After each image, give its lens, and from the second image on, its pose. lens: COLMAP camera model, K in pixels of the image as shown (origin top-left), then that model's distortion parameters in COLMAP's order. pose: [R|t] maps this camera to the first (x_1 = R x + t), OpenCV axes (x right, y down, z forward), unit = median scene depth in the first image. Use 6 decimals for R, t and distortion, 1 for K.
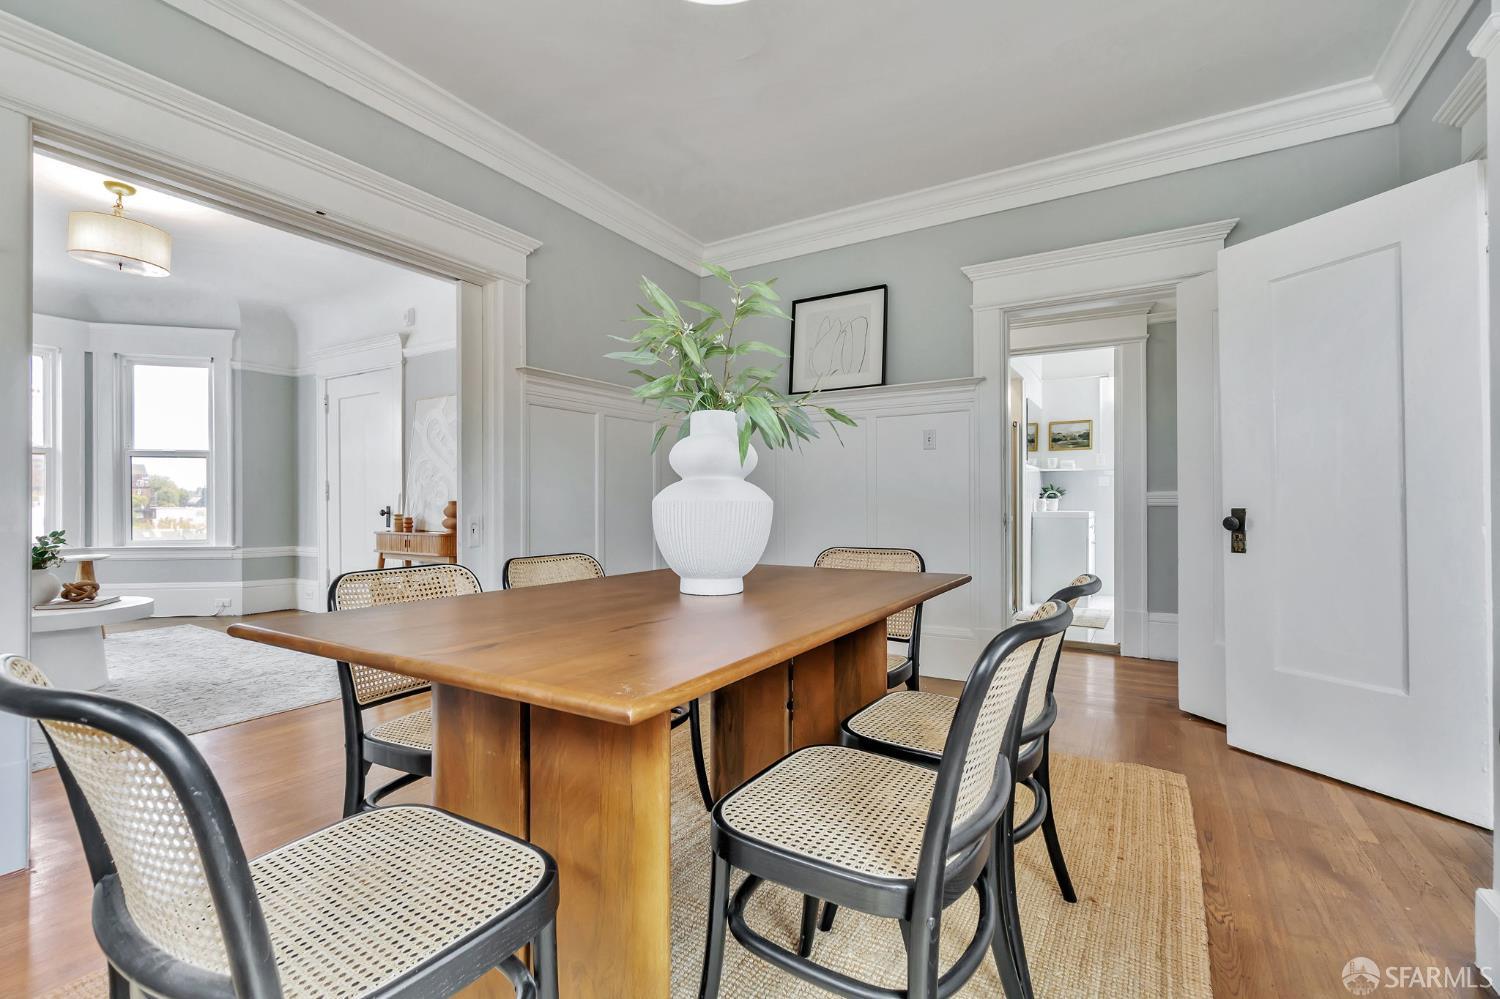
lens RADIAL K [[658.7, 0, 754.8], [0, 658.7, 500.3], [0, 0, 1]] dist [-0.002805, 0.001184]
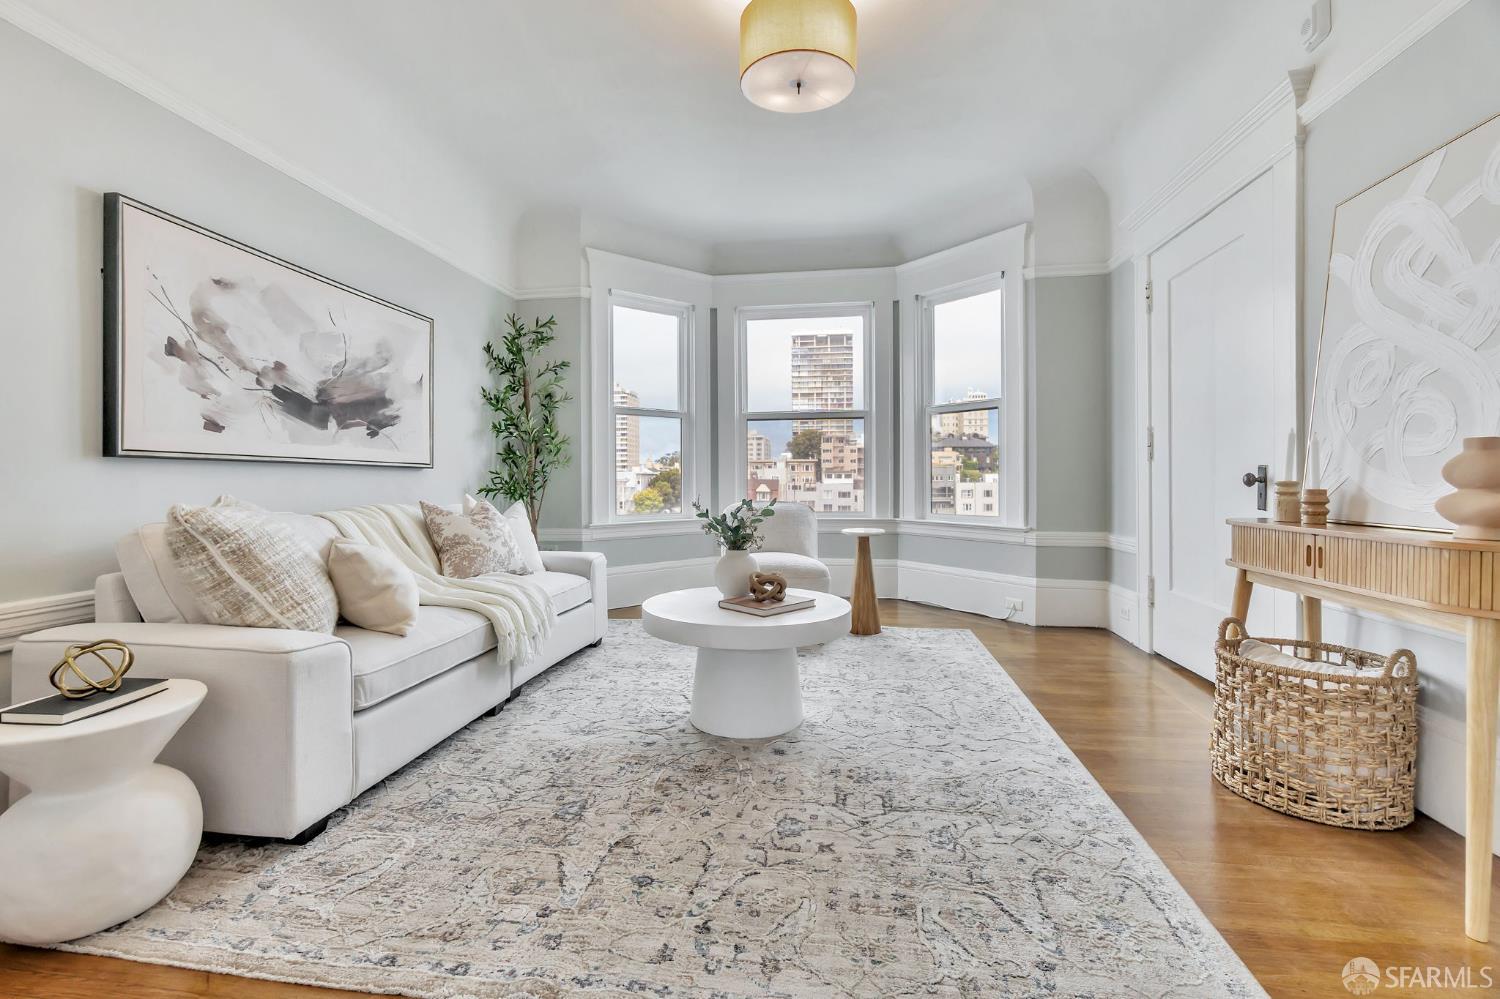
lens RADIAL K [[658.7, 0, 758.3], [0, 658.7, 484.5], [0, 0, 1]] dist [-0.002805, 0.001184]
pose [[0.389354, 0.005976, -0.921069, -0.268224], [0.005237, 0.999948, 0.008702, 0.016575], [0.921073, -0.008212, 0.389302, 0.492811]]
